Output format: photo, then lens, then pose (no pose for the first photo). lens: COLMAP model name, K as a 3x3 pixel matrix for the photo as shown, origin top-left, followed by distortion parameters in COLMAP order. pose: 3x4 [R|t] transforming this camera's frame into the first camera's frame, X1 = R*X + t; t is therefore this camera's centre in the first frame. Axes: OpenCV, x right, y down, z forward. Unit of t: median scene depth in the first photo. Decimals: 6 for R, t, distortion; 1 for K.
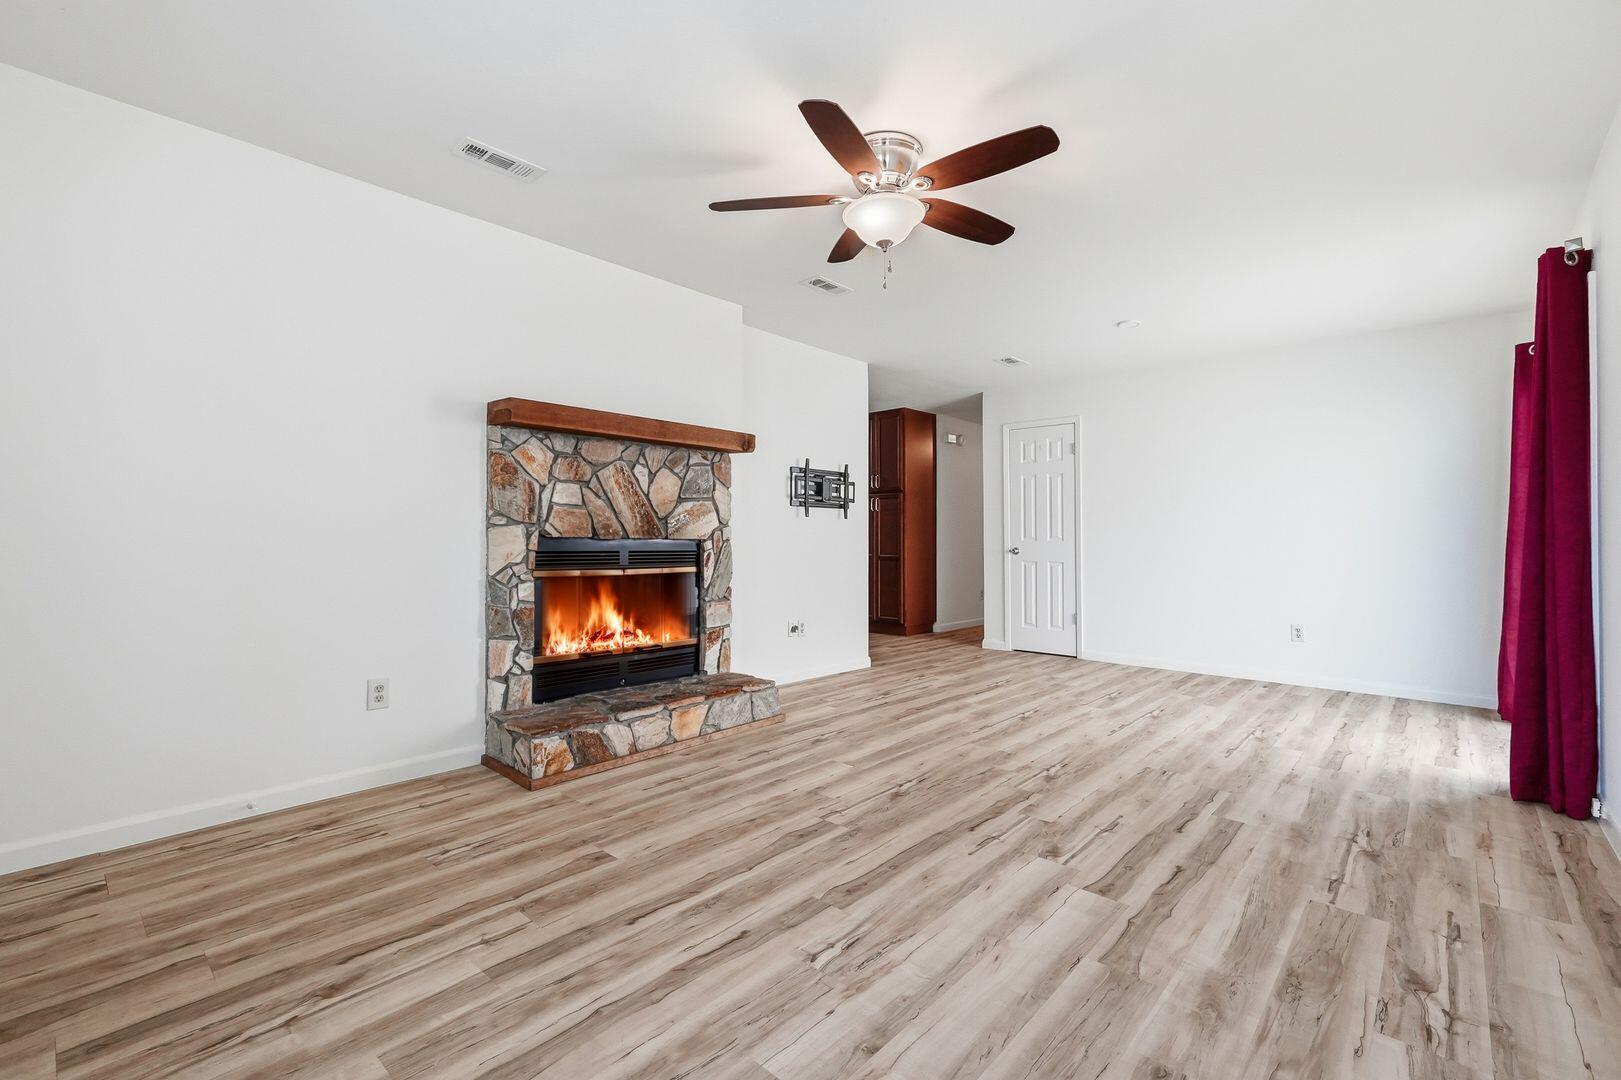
lens RADIAL K [[711.8, 0, 810.5], [0, 711.8, 540.0], [0, 0, 1]] dist [-0.001218, 0.000583]
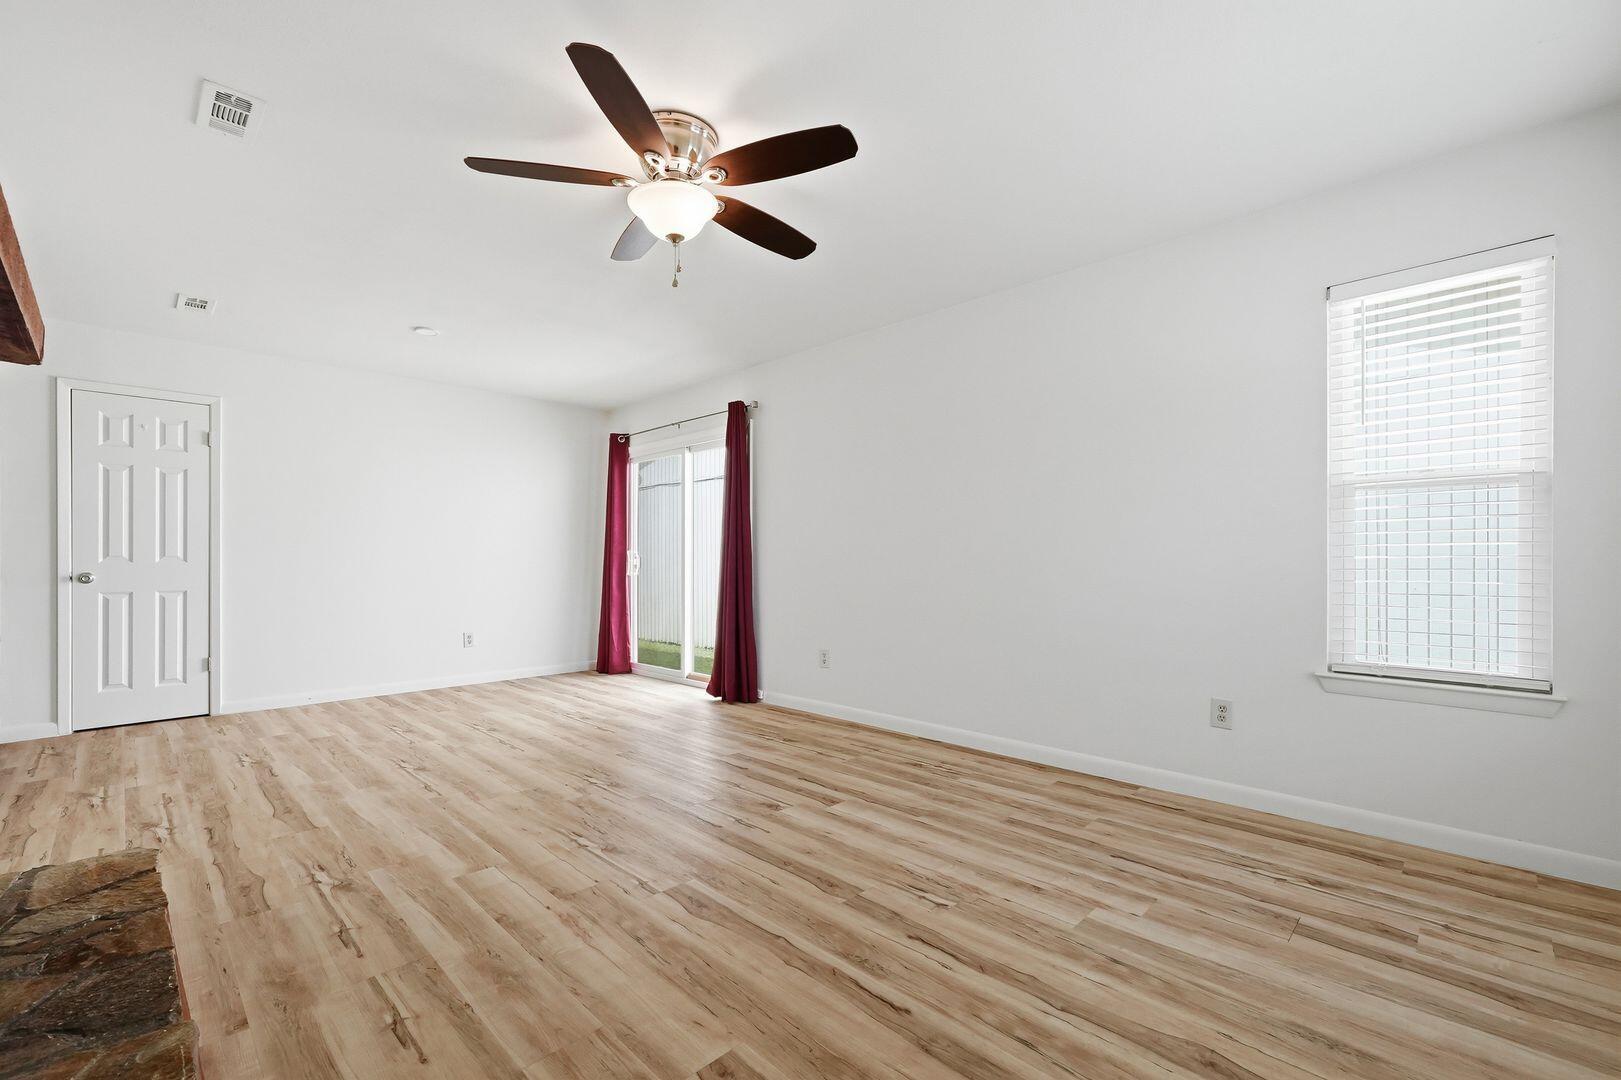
lens RADIAL K [[691.2, 0, 810.8], [0, 691.2, 556.7], [0, 0, 1]] dist [-0.002273, 0.001289]
pose [[0.030886, 0.001256, 0.999522, -0.774386], [0.001319, 0.999998, -0.001298, -0.001278], [-0.999522, 0.001359, 0.030884, 0.781296]]
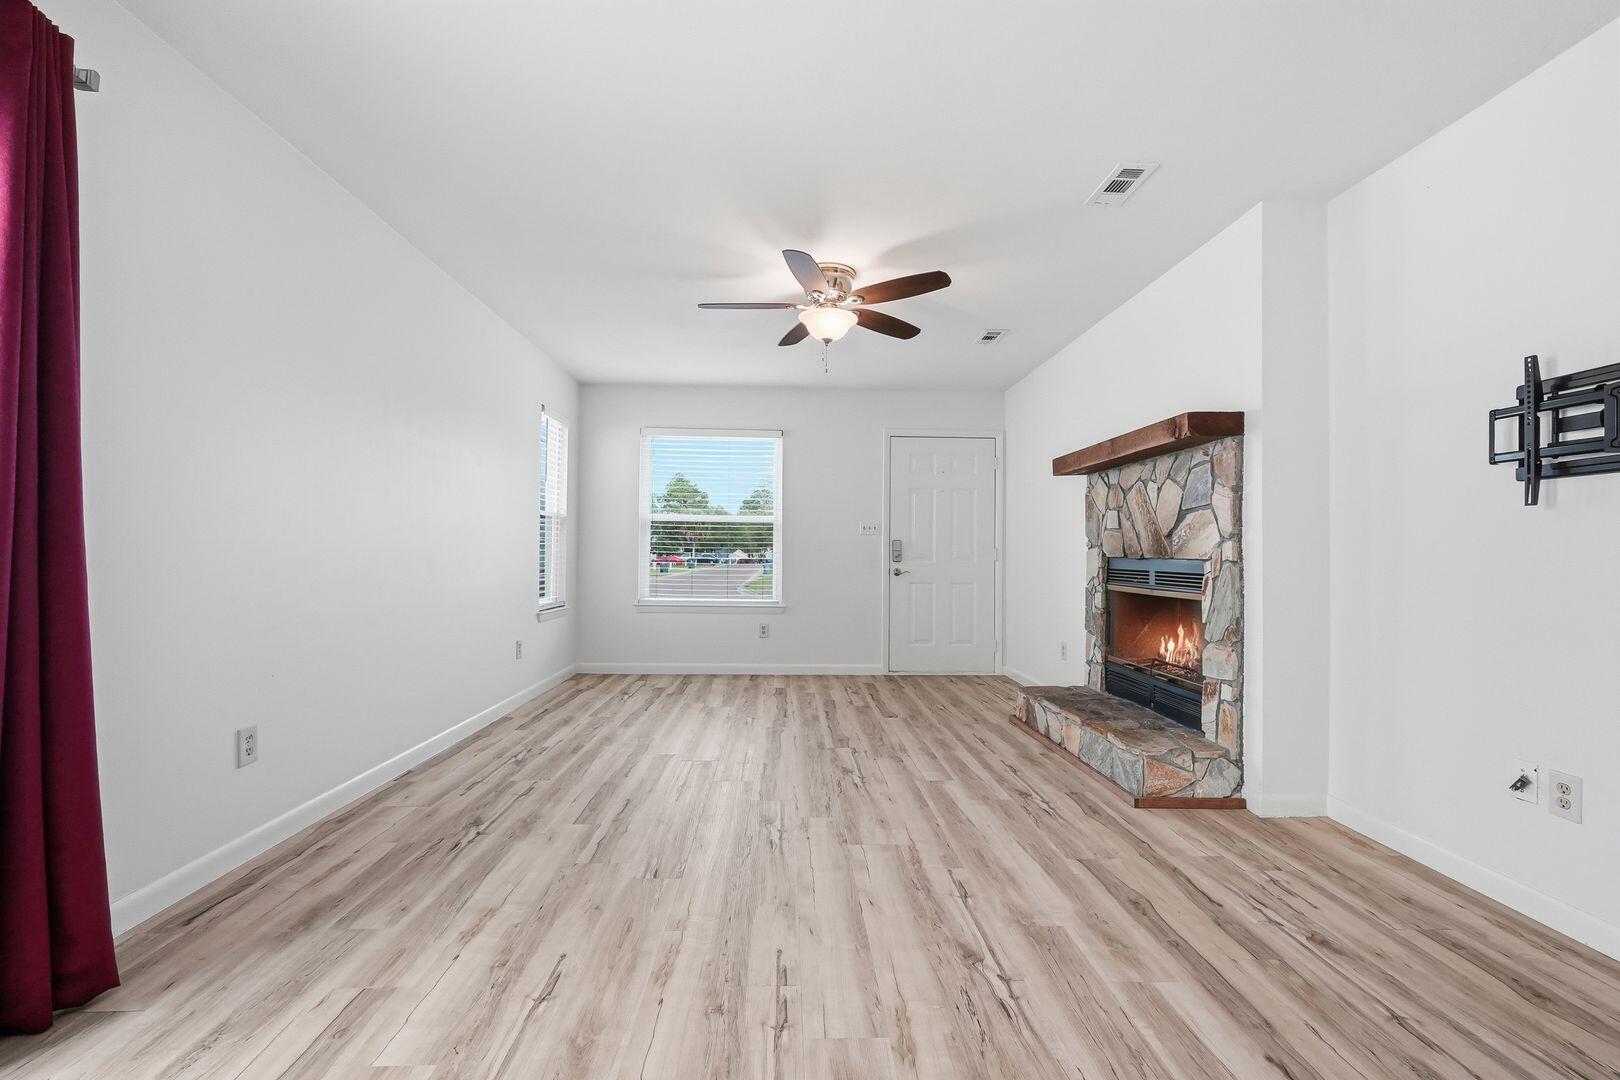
lens RADIAL K [[666.3, 0, 810.0], [0, 666.3, 540.0], [0, 0, 1]] dist [0.000333, 0.000299]
pose [[-0.711336, -0.028647, -0.702268, 1.024289], [-0.014940, 0.999560, -0.025641, 0.004667], [0.702693, -0.007748, -0.711451, 1.875245]]
